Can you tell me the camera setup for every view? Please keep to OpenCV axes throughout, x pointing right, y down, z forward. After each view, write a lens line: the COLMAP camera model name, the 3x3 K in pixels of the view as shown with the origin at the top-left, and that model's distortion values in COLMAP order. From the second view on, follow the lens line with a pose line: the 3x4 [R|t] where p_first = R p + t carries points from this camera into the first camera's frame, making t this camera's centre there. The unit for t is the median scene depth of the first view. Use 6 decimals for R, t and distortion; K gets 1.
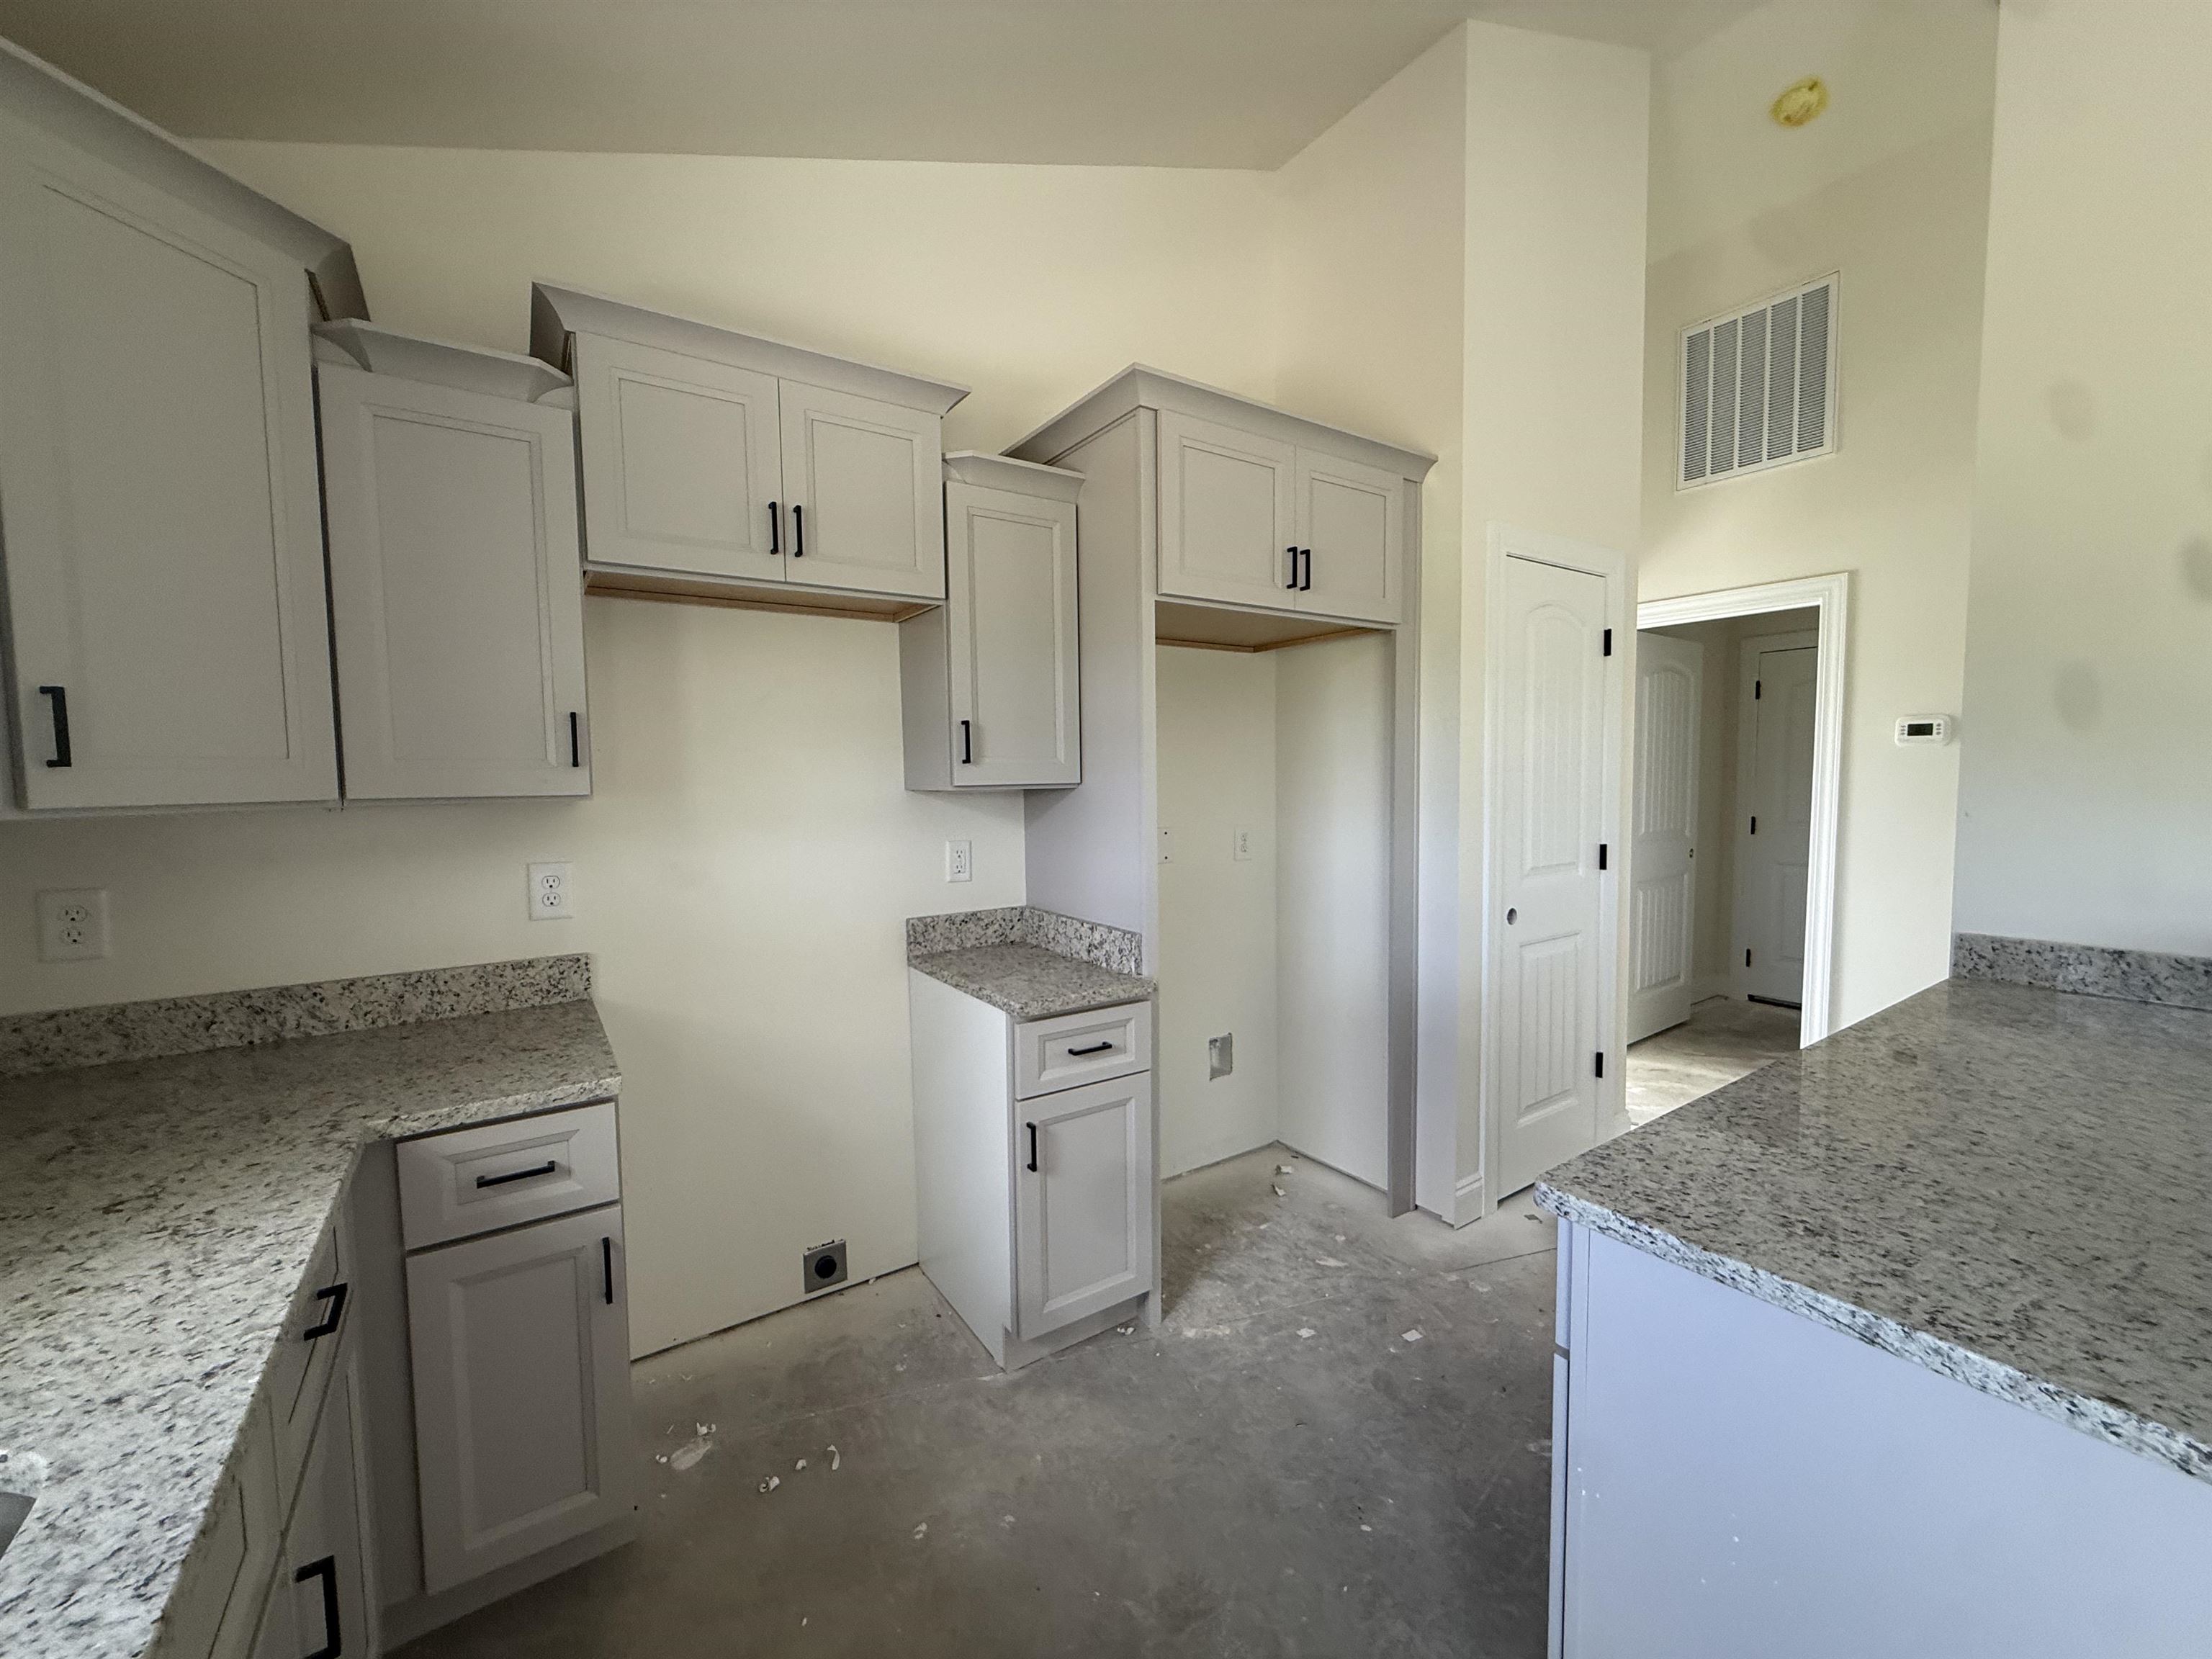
lens RADIAL K [[875.0, 0, 1099.1], [0, 875.0, 836.1], [0, 0, 1]] dist [0.001963, -0.000685]
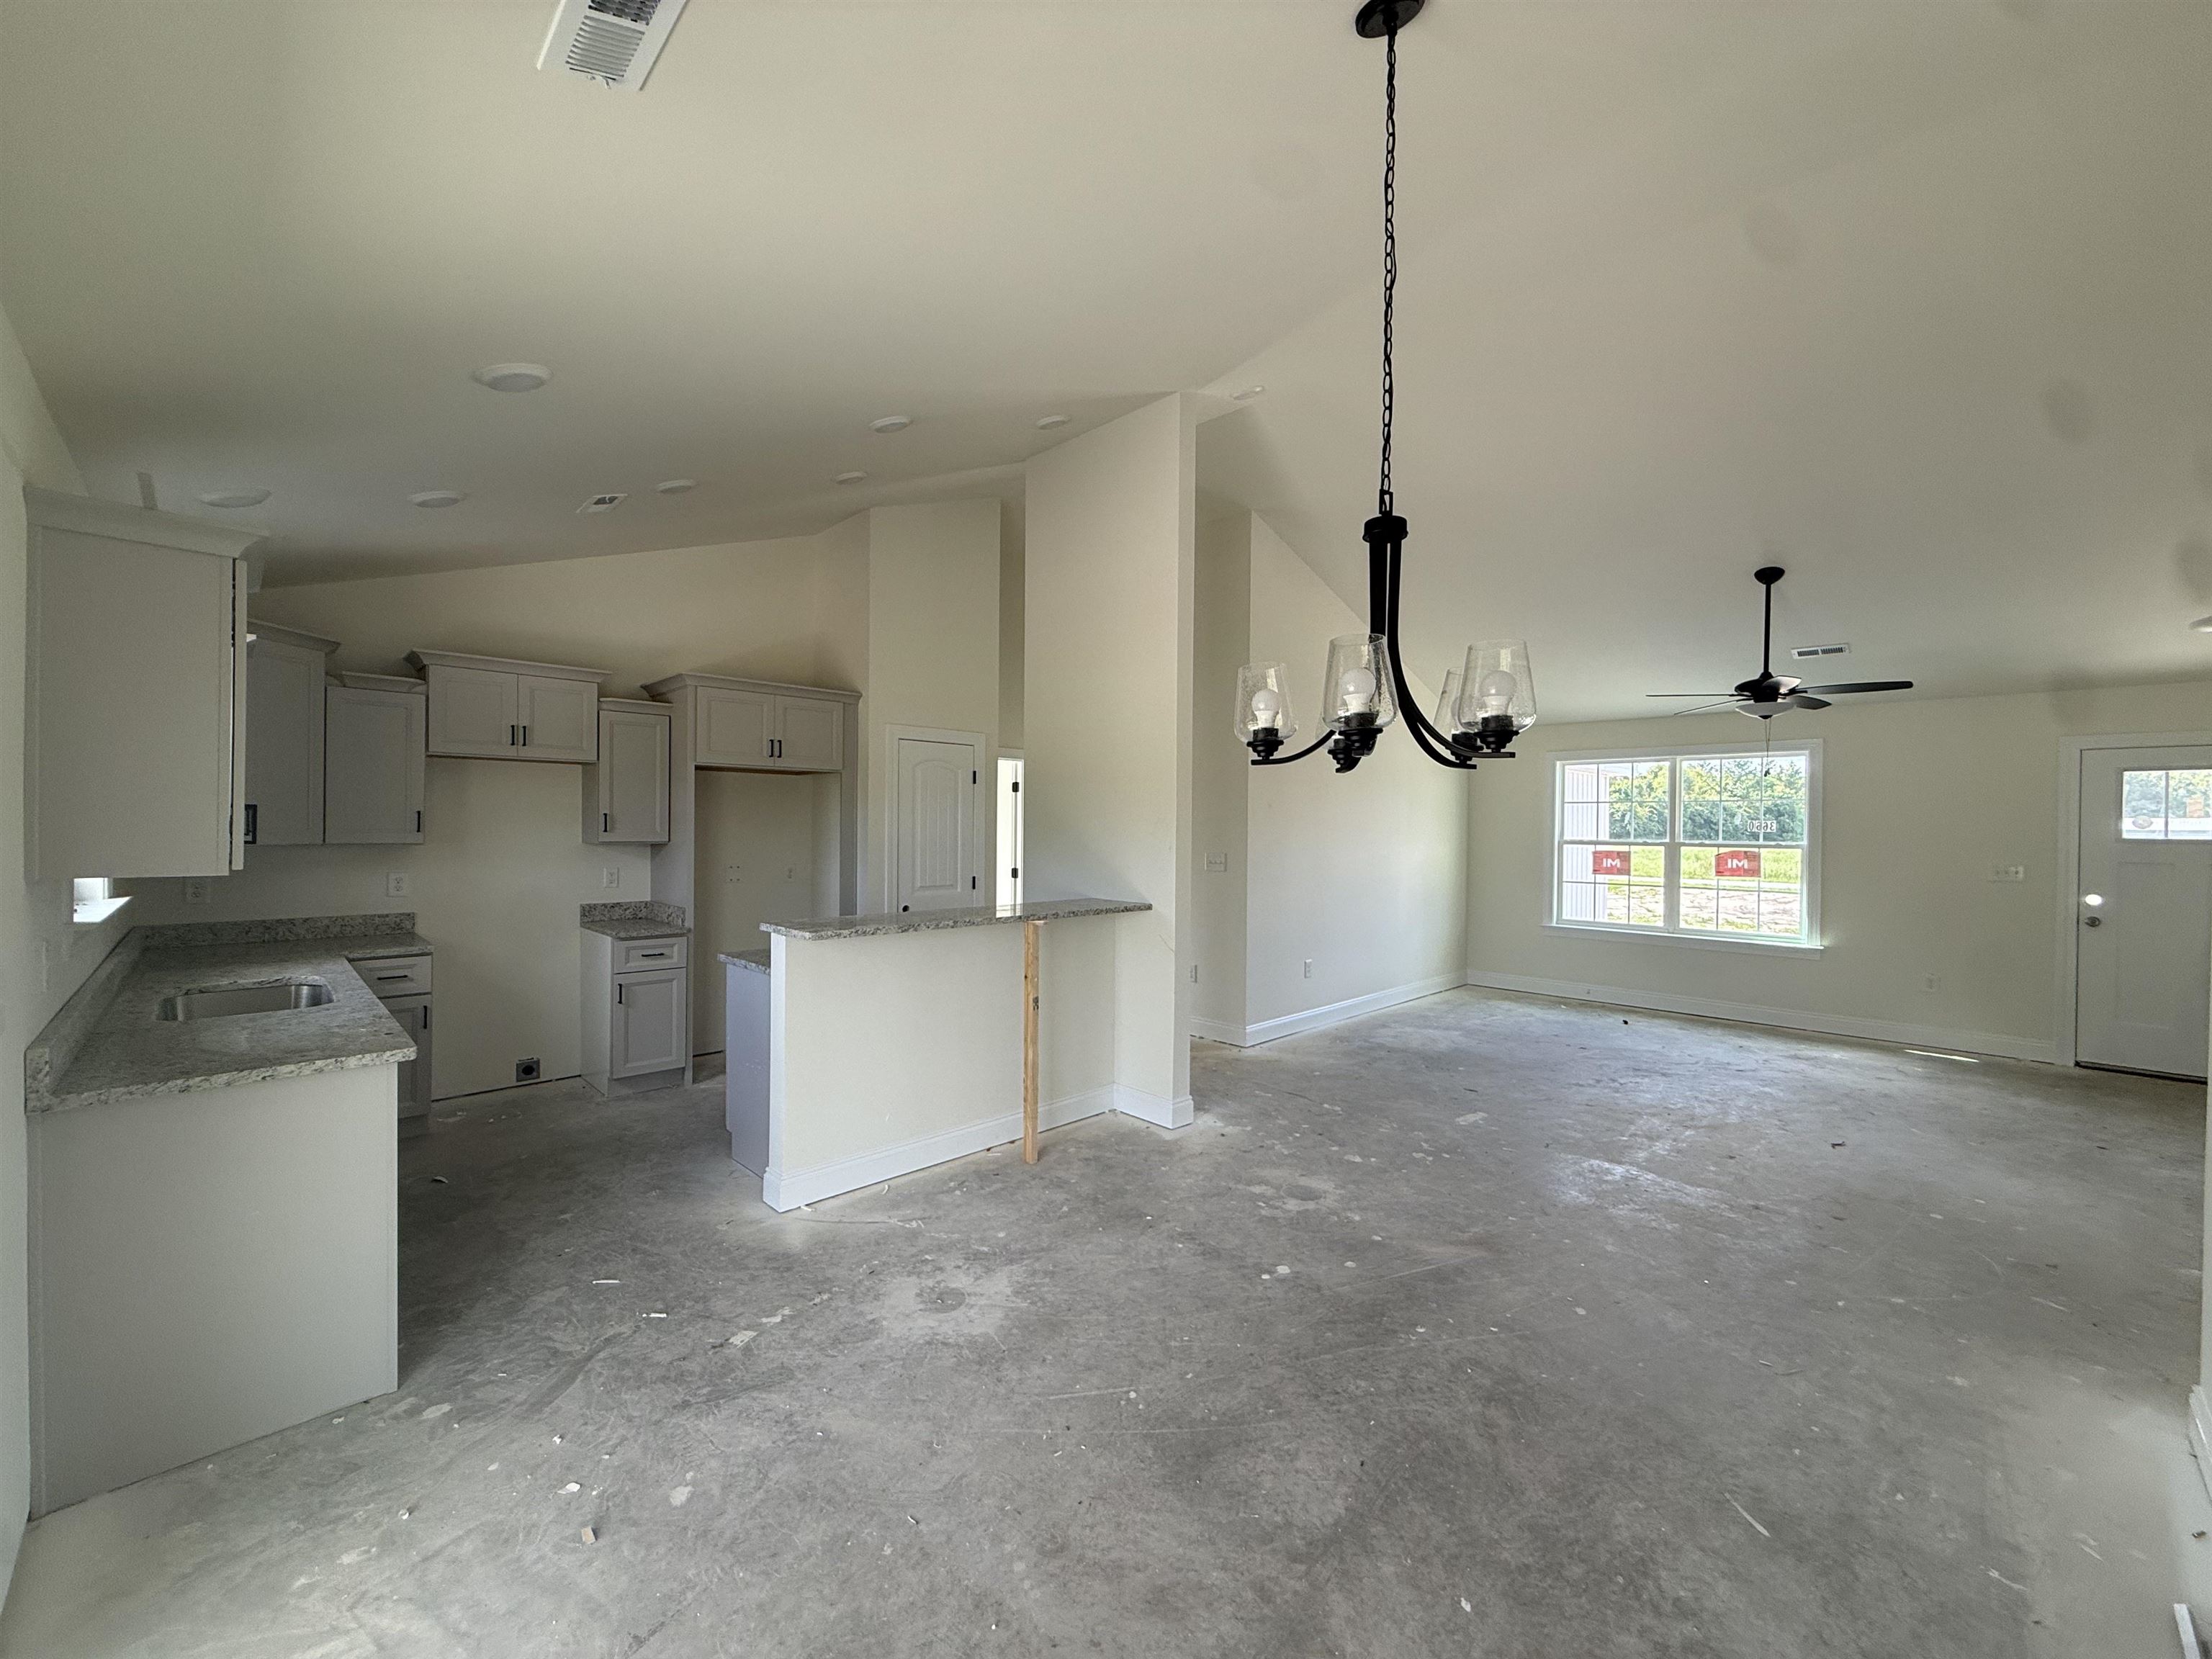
lens RADIAL K [[875.0, 0, 1100.8], [0, 875.0, 836.2], [0, 0, 1]] dist [0.001963, -0.000685]
pose [[0.981623, 0.022553, 0.189494, 0.719579], [-0.011277, 0.998112, -0.060376, 0.053098], [-0.190498, 0.057130, 0.980024, -1.555130]]
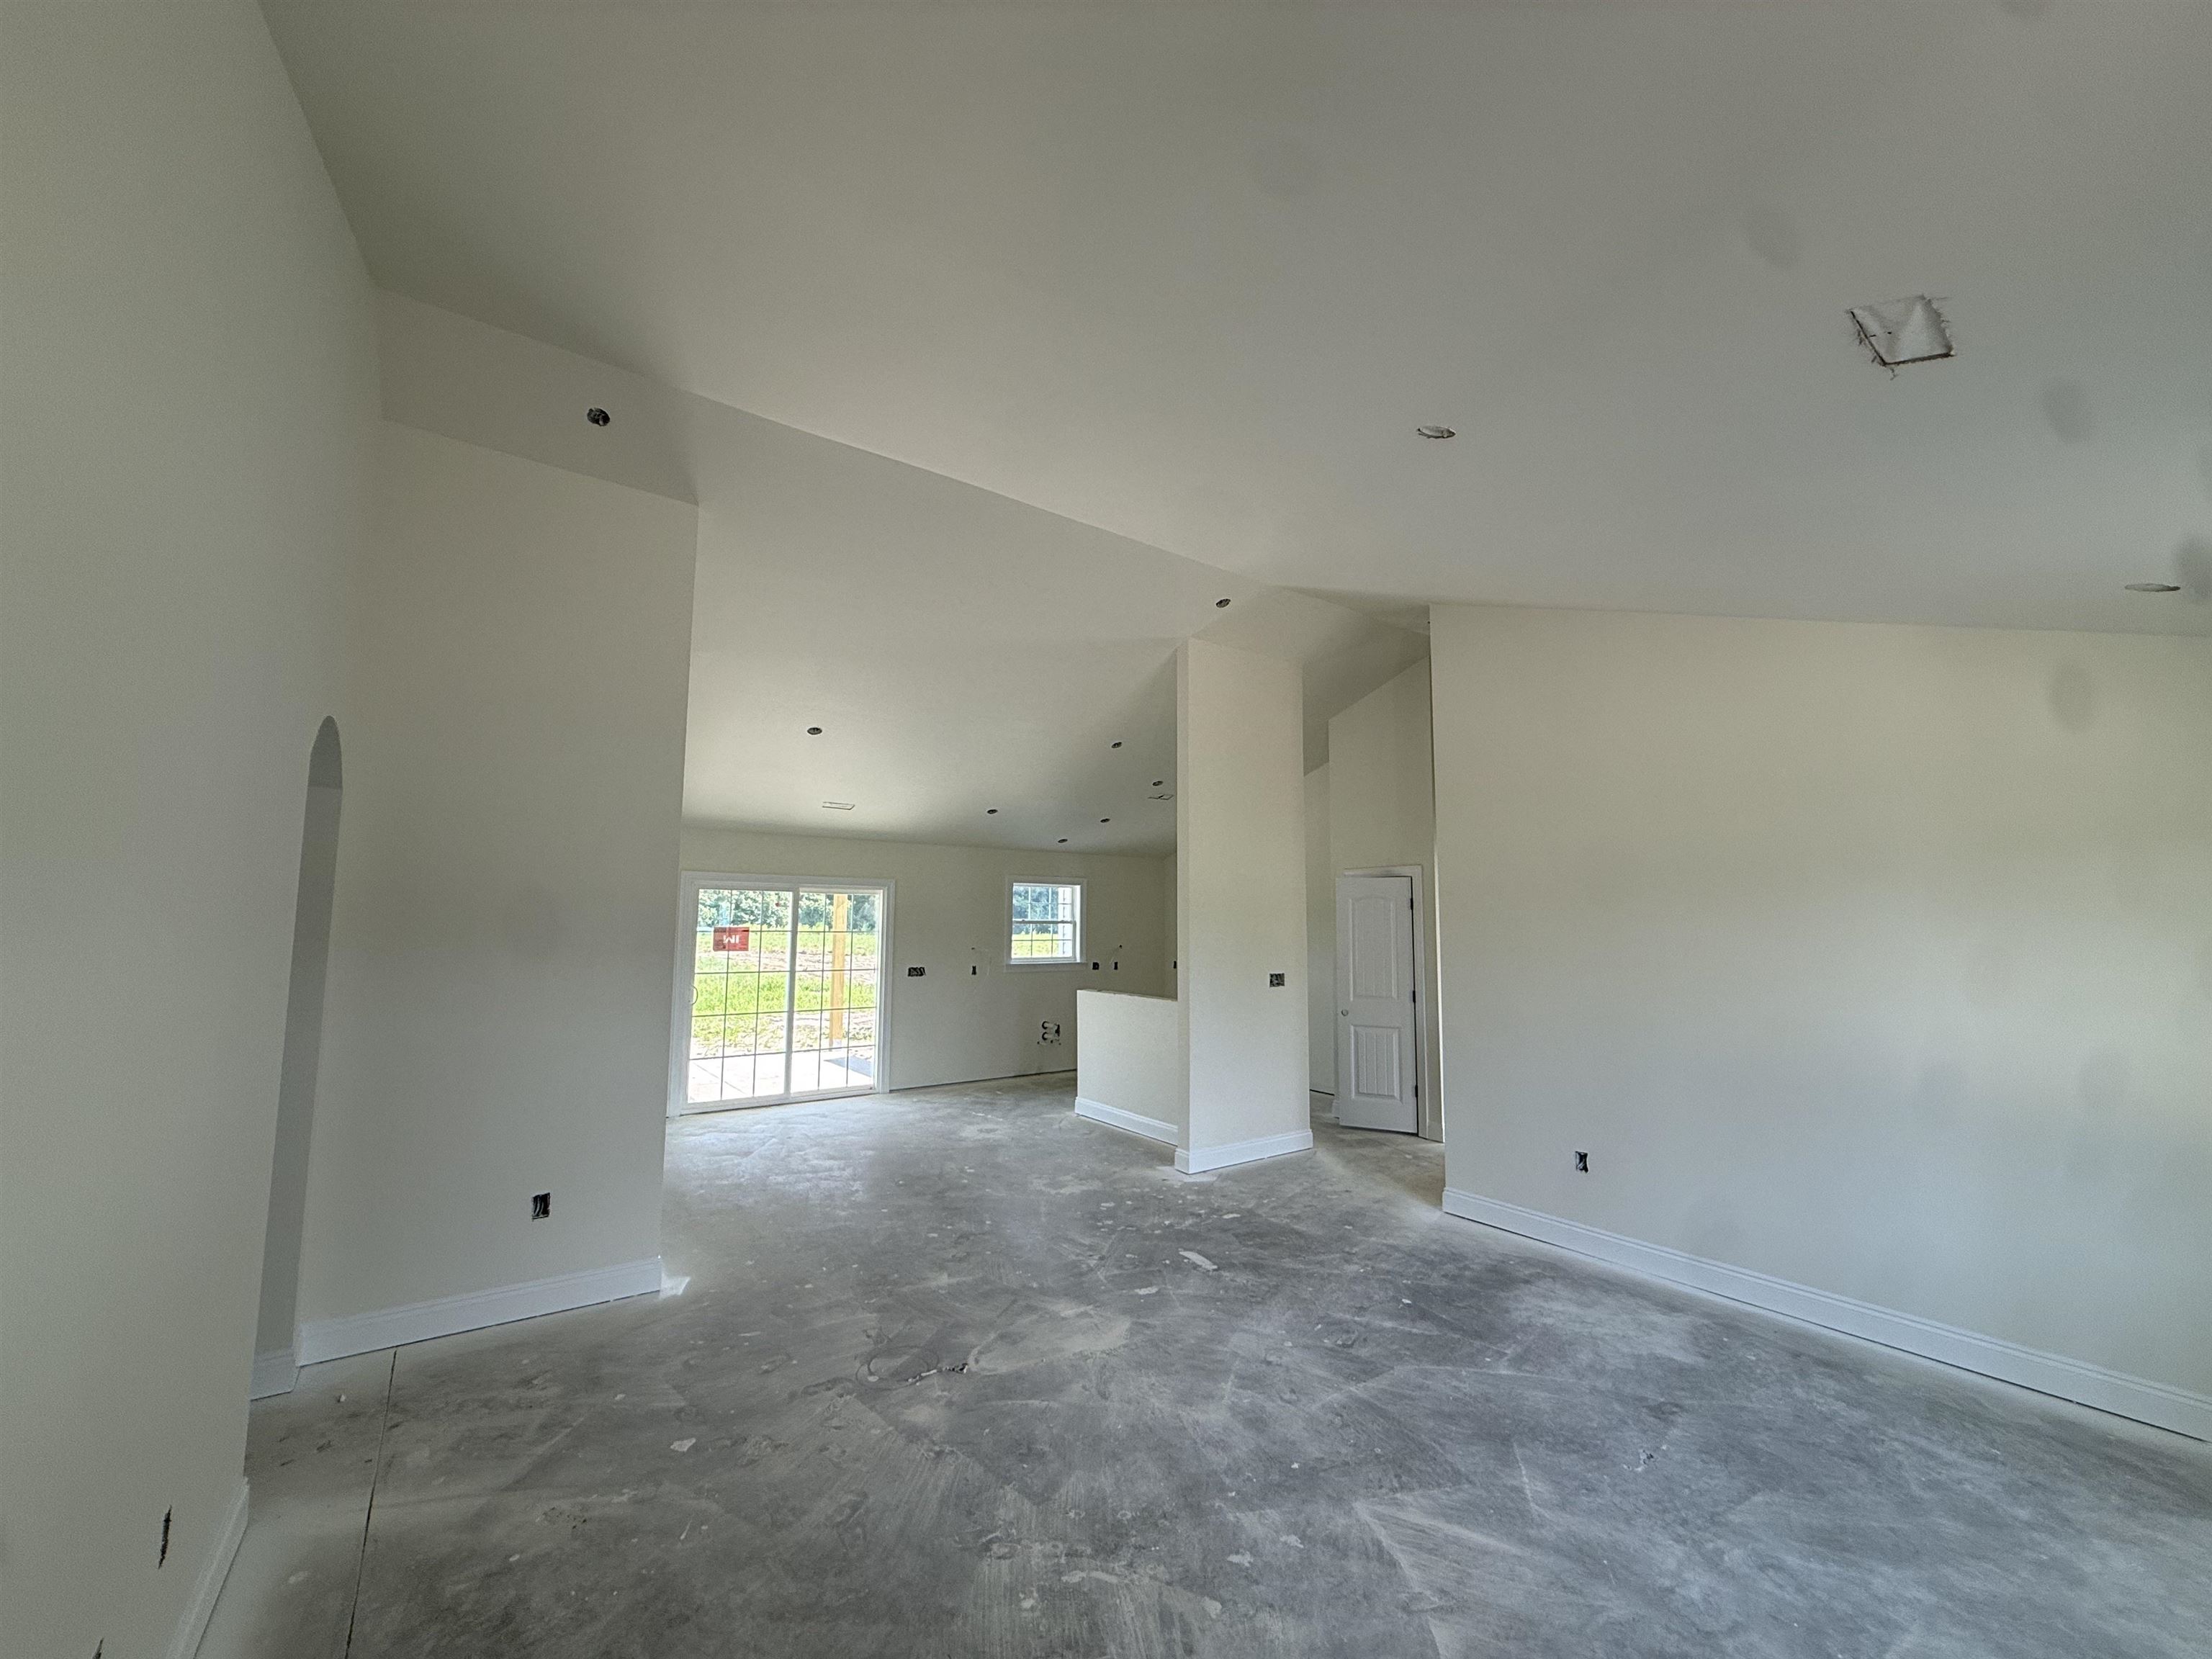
lens RADIAL K [[875.0, 0, 1098.9], [0, 875.0, 835.4], [0, 0, 1]] dist [0.001963, -0.000685]
pose [[0.031719, -0.085425, -0.995840, 4.313248], [-0.078884, 0.993019, -0.087696, -0.194255], [0.996379, 0.081337, 0.024759, 0.129653]]
